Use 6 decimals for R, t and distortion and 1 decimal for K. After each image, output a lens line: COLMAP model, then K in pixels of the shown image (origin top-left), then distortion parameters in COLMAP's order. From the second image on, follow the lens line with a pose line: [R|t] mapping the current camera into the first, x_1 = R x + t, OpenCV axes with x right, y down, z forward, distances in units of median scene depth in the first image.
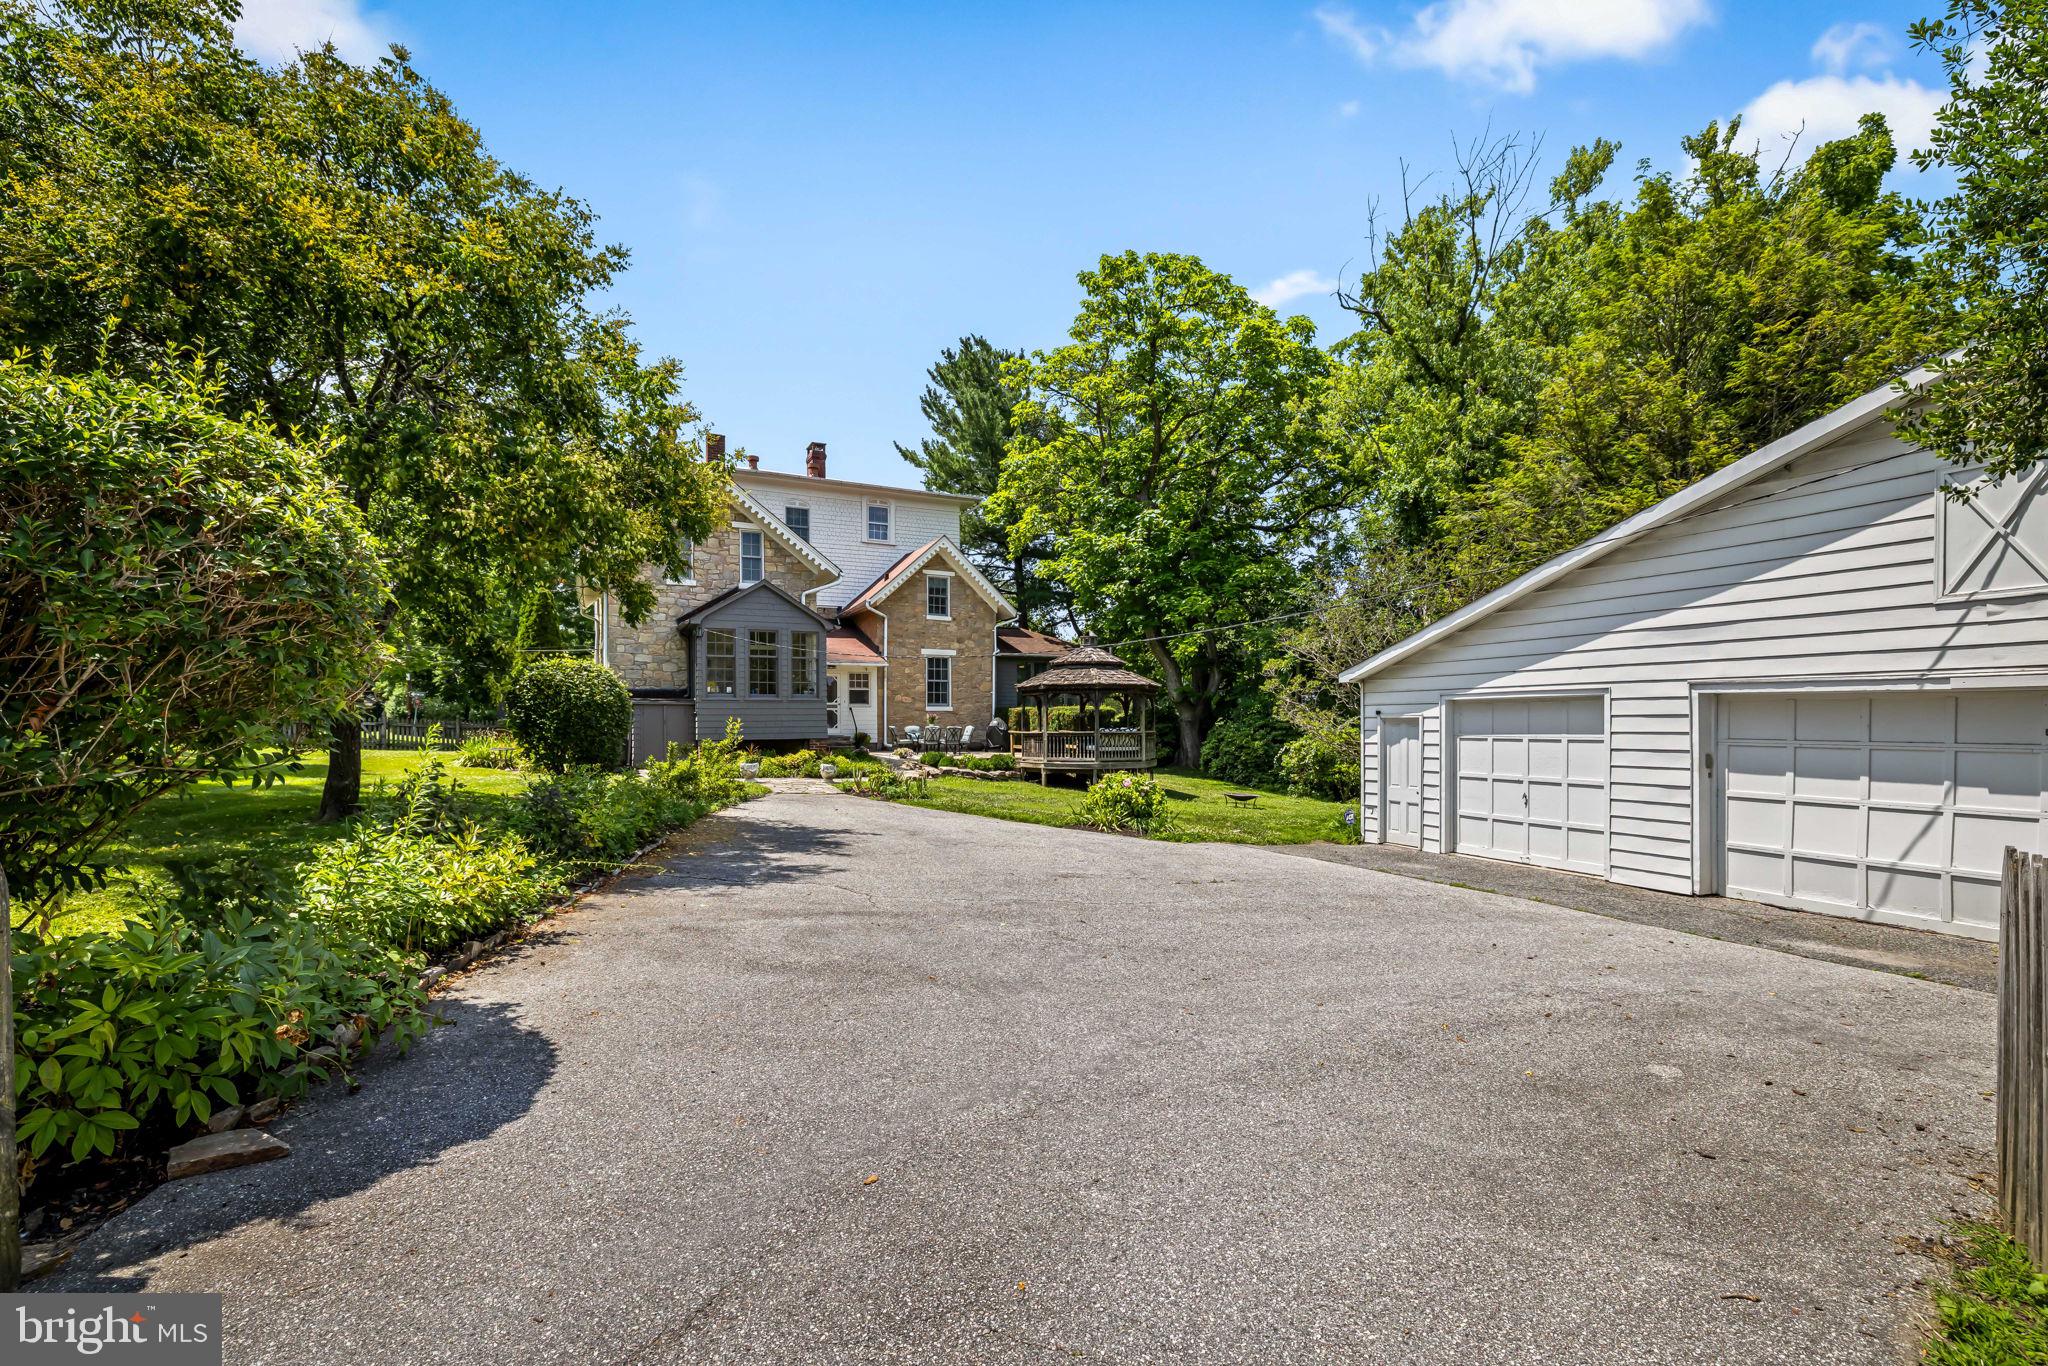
lens RADIAL K [[899.9, 0, 1016.8], [0, 899.9, 708.5], [0, 0, 1]] dist [-0.000071, 0.000196]
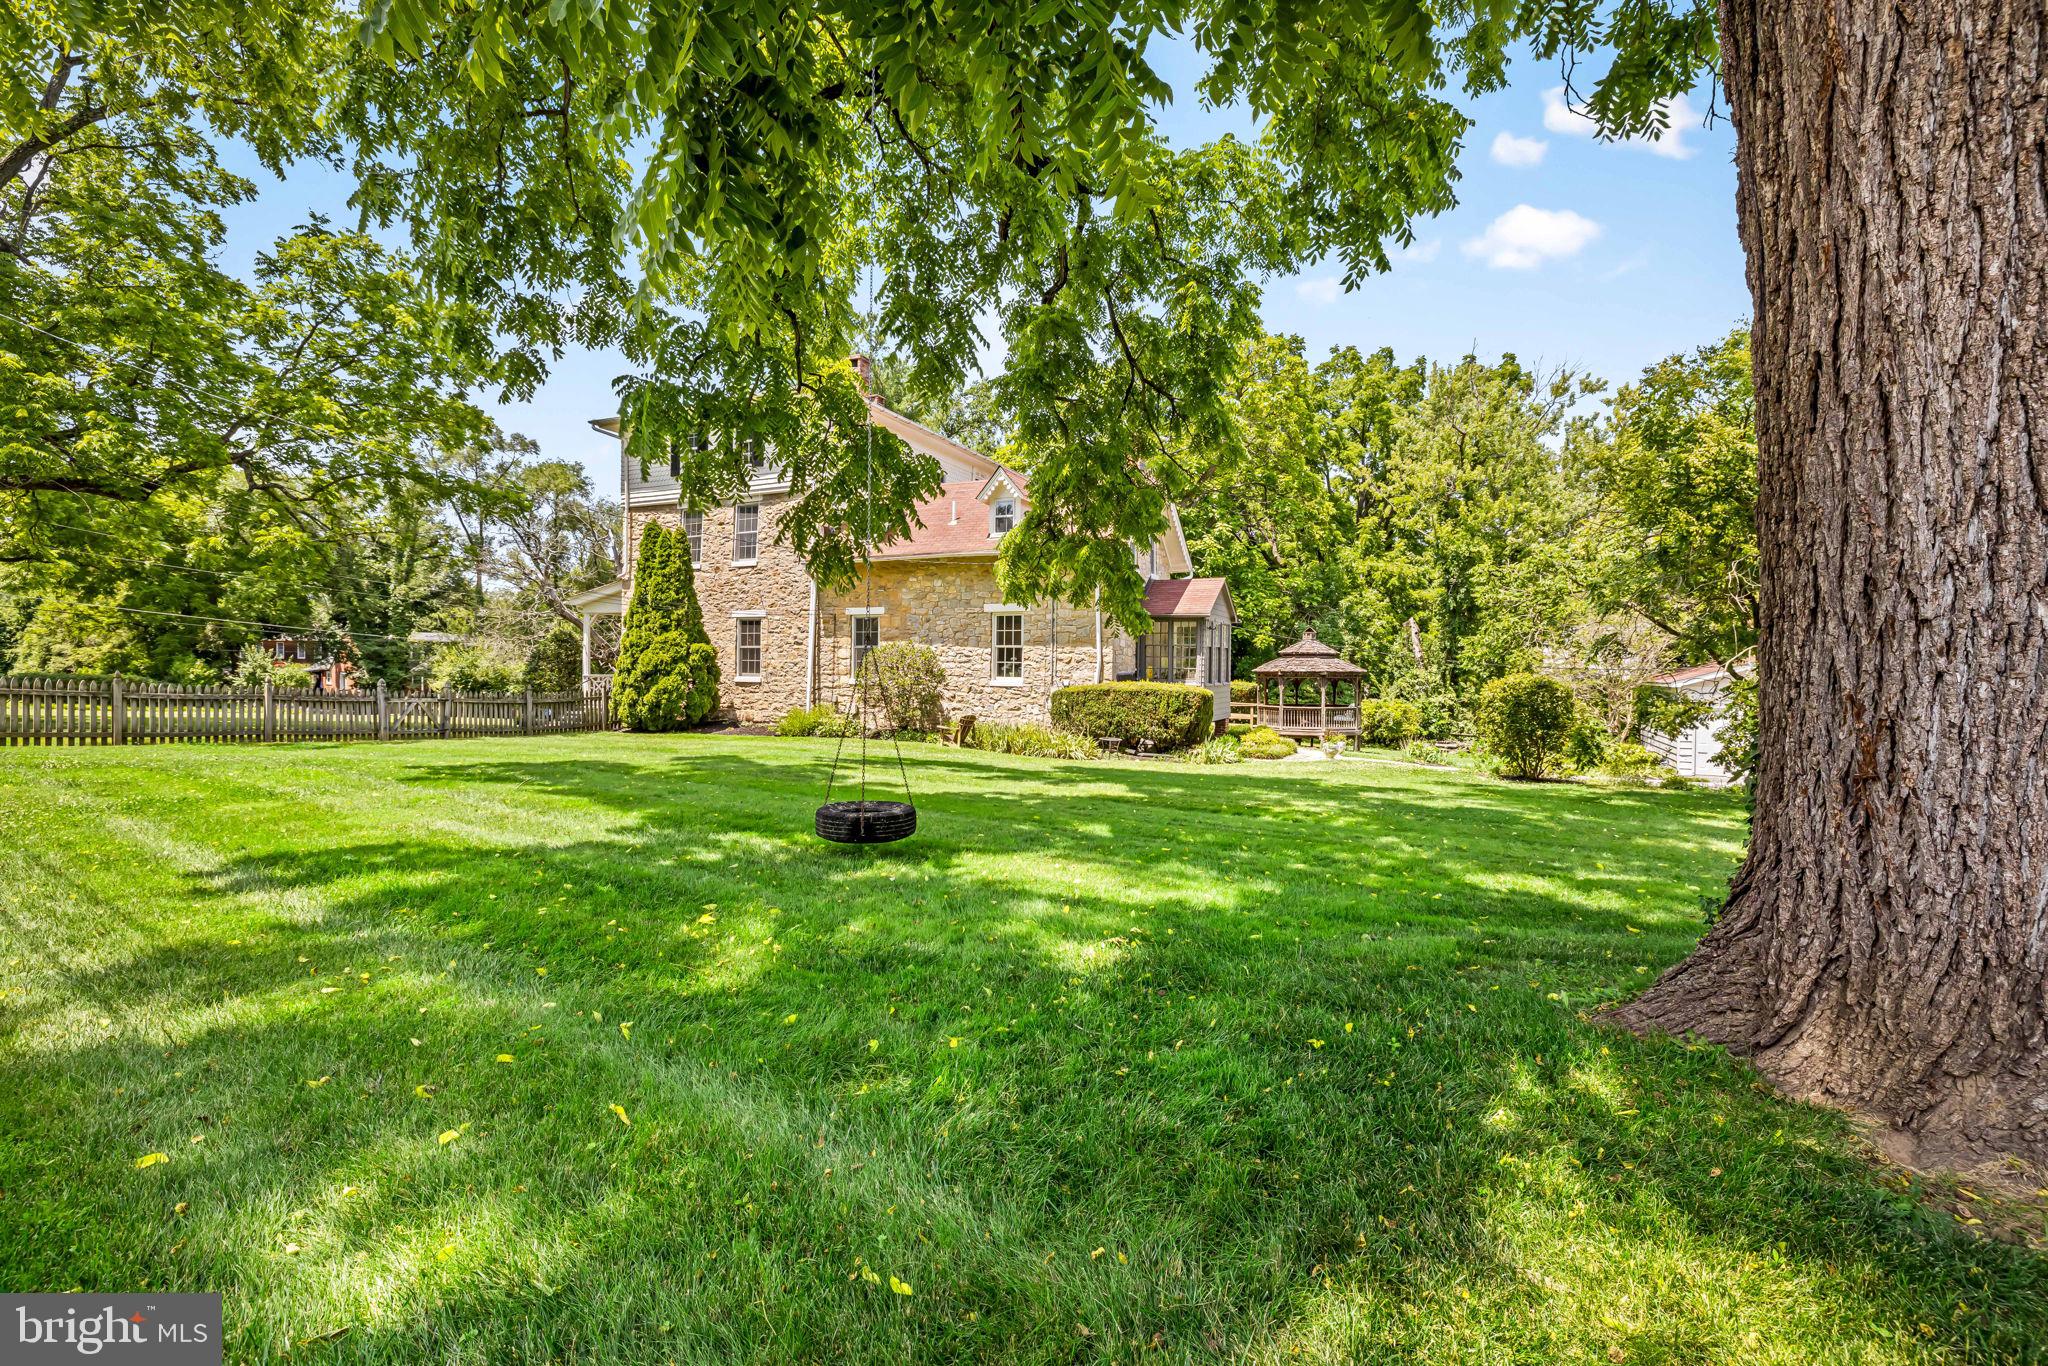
lens RADIAL K [[891.8, 0, 1027.3], [0, 891.8, 671.1], [0, 0, 1]] dist [-0.000359, 0.000329]
pose [[0.781896, 0.008462, 0.623351, -0.903910], [-0.019741, 0.999742, 0.011191, -0.026656], [-0.623096, -0.021056, 0.781862, 0.216161]]
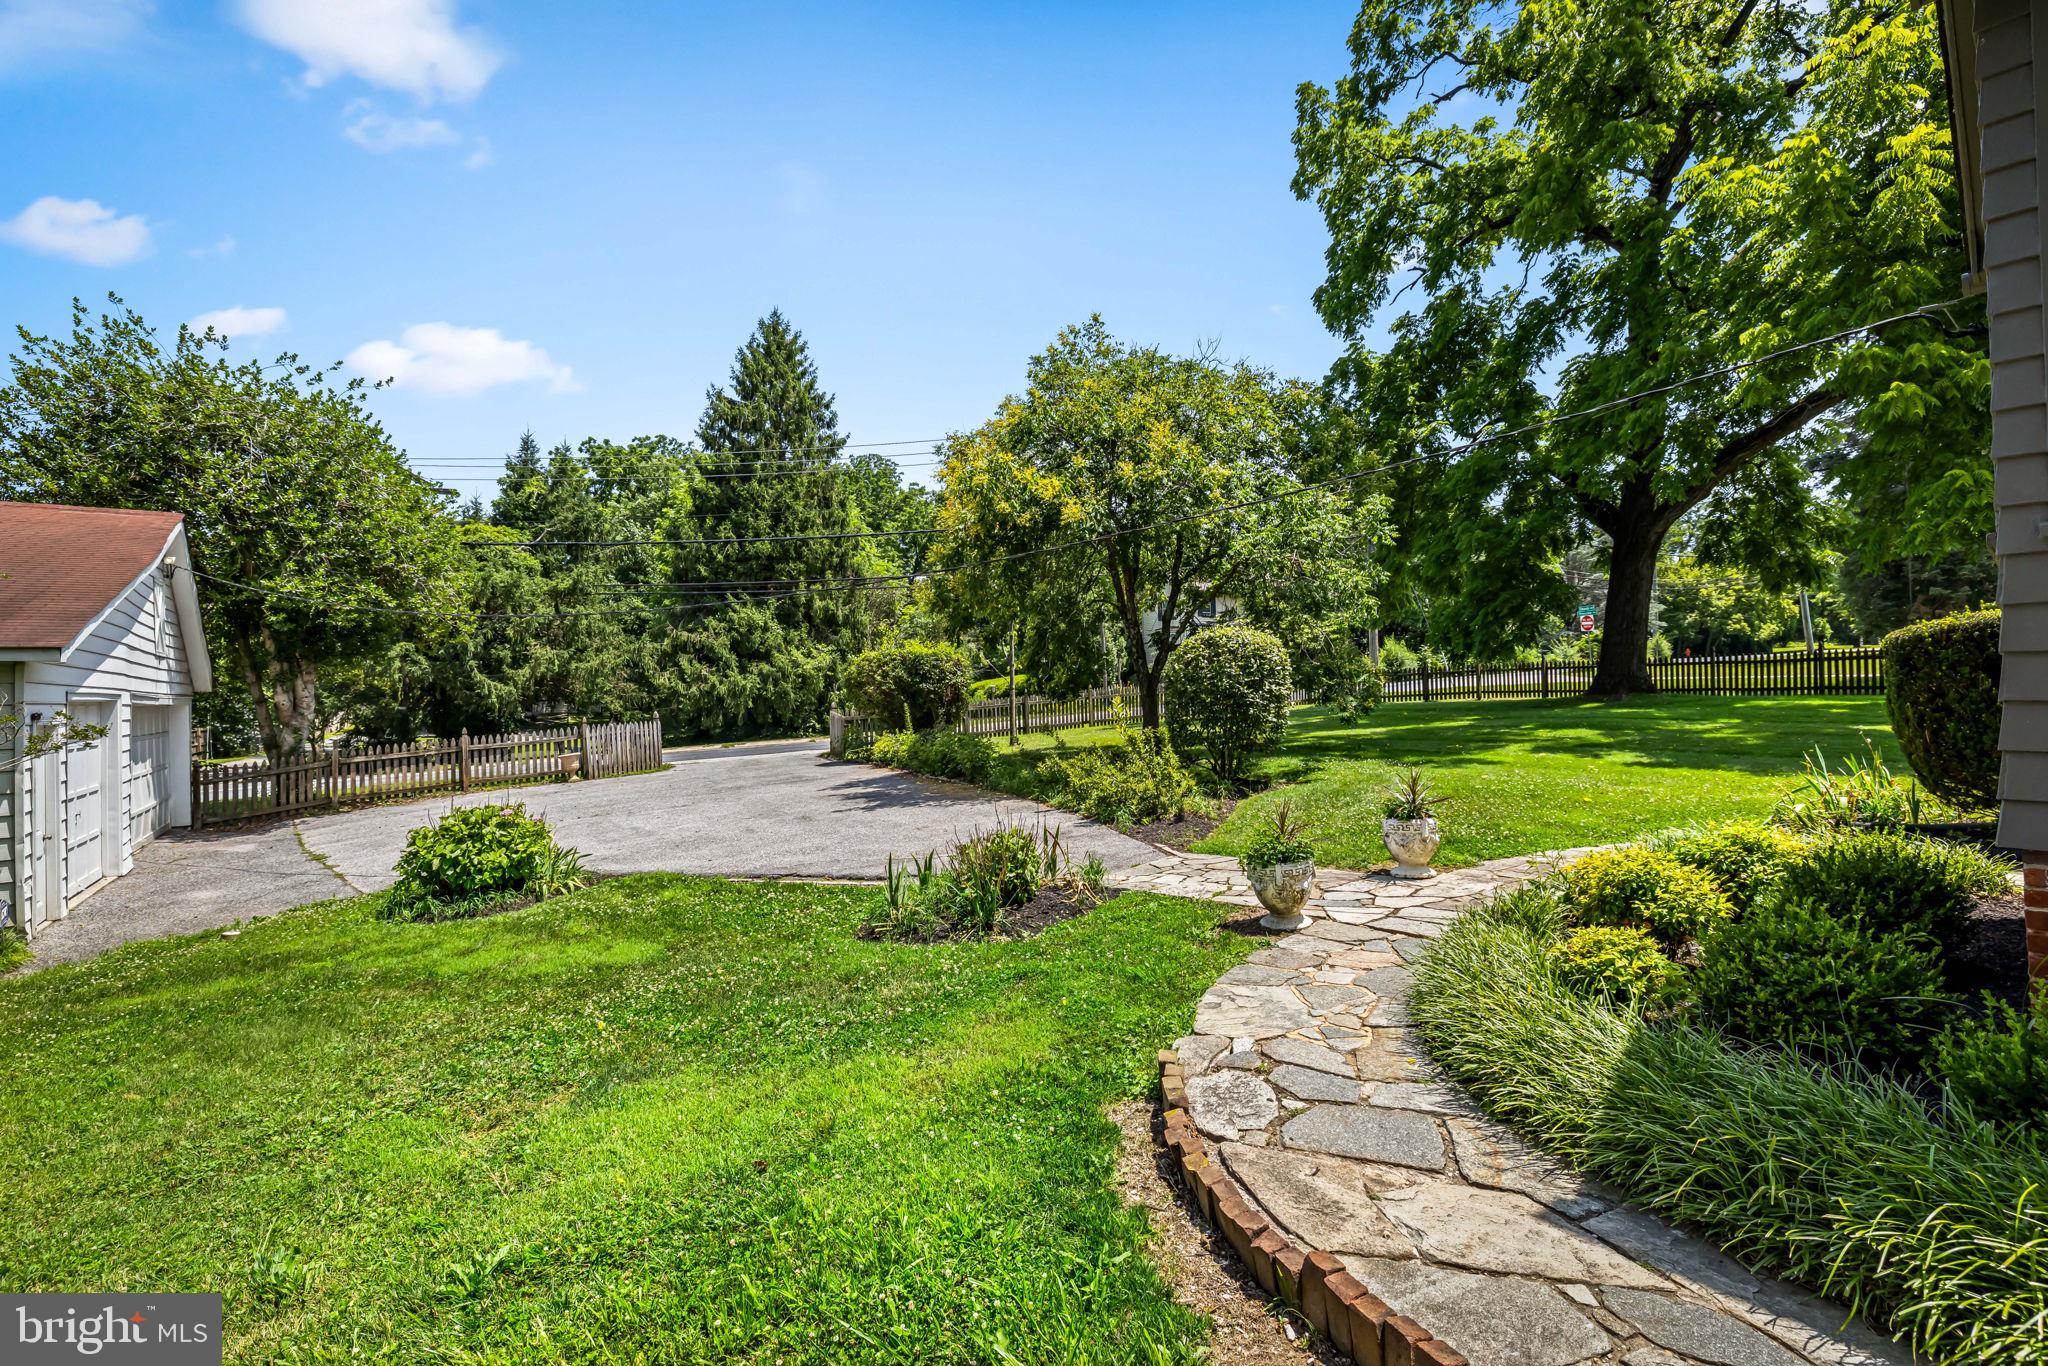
lens RADIAL K [[899.9, 0, 1016.8], [0, 899.9, 708.5], [0, 0, 1]] dist [-0.000071, 0.000196]
pose [[-0.965736, 0.030243, -0.257758, -0.033501], [0.029817, 0.999540, 0.005561, 0.007154], [0.257808, -0.002315, -0.966193, 0.876284]]
